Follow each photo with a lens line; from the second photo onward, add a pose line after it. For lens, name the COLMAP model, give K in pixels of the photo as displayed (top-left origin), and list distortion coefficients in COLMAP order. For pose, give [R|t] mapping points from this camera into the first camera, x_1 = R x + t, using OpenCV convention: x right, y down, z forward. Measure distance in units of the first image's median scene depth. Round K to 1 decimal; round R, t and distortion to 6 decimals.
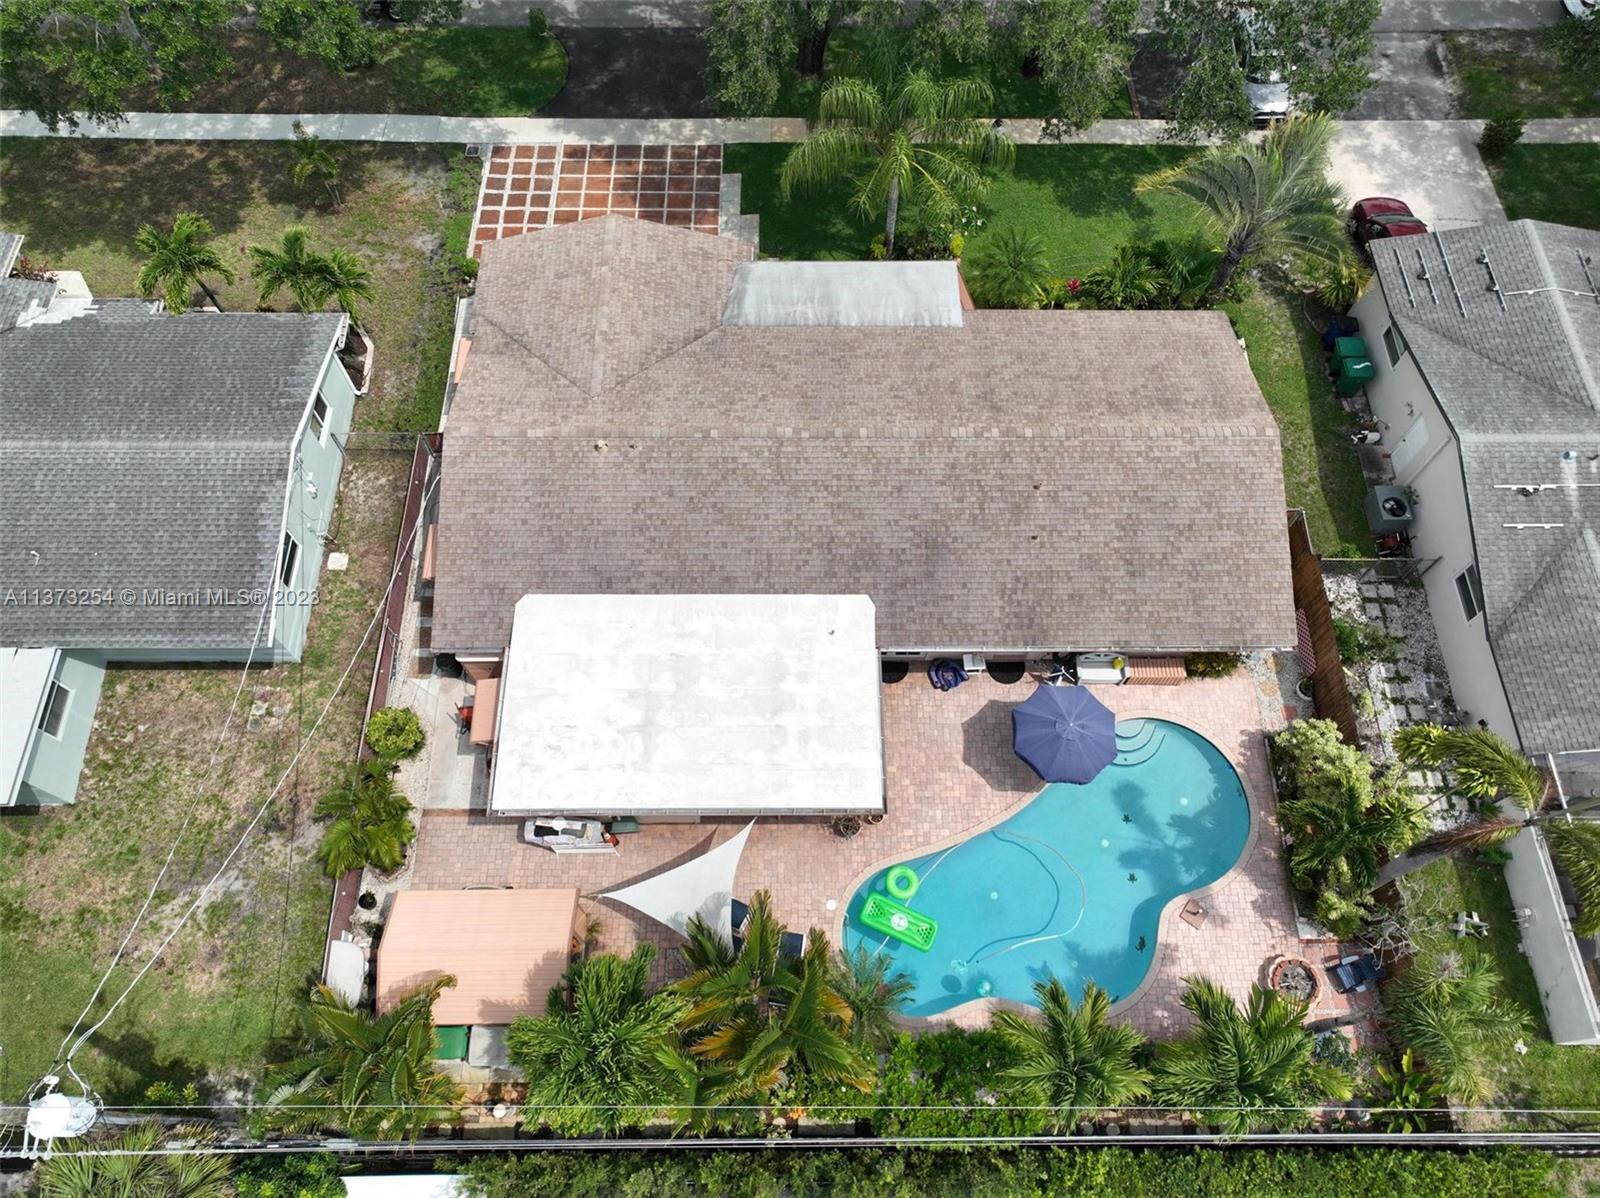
lens RADIAL K [[1121.4, 0, 800.0], [0, 1121.4, 599.0], [0, 0, 1]] dist [-0.000288, -0.000096]
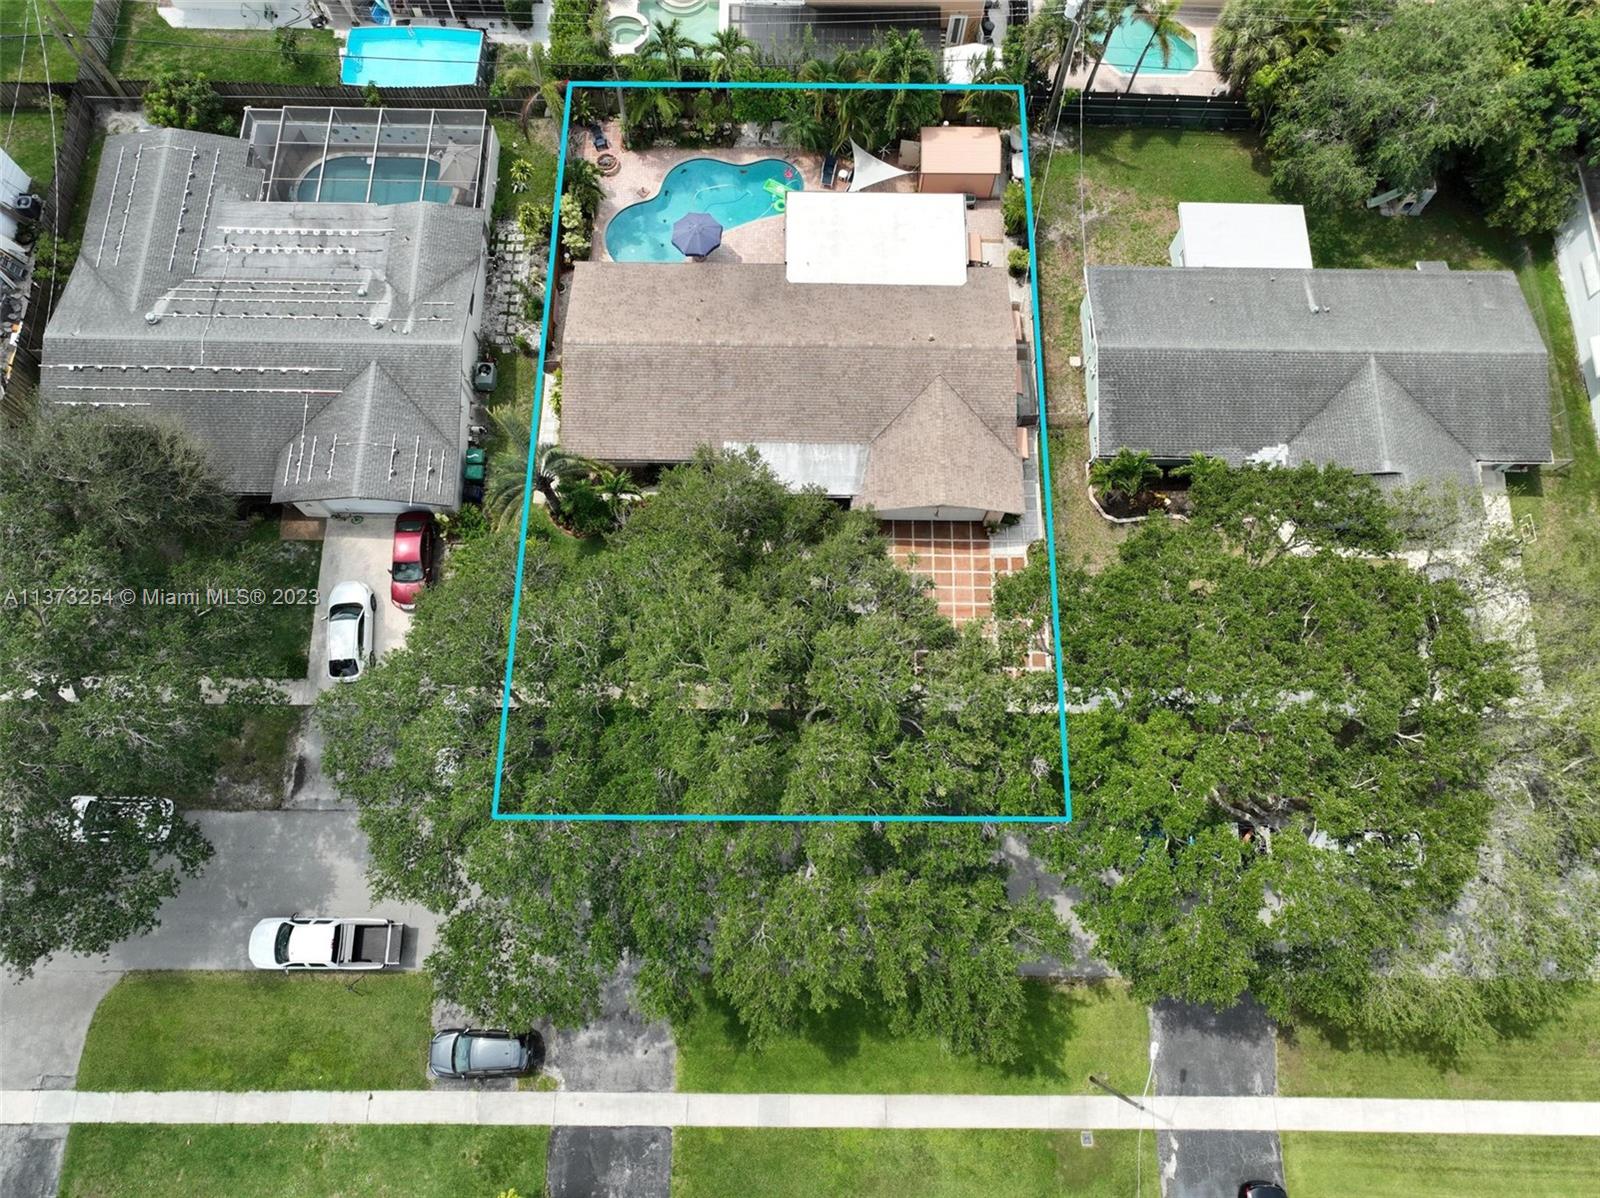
lens RADIAL K [[1121.4, 0, 800.0], [0, 1121.4, 599.0], [0, 0, 1]] dist [-0.000288, -0.000096]
pose [[-0.999711, -0.016888, -0.017137, 0.060944], [0.000403, -0.723930, 0.689874, -1.613744], [-0.024056, 0.689667, 0.723727, -0.042405]]
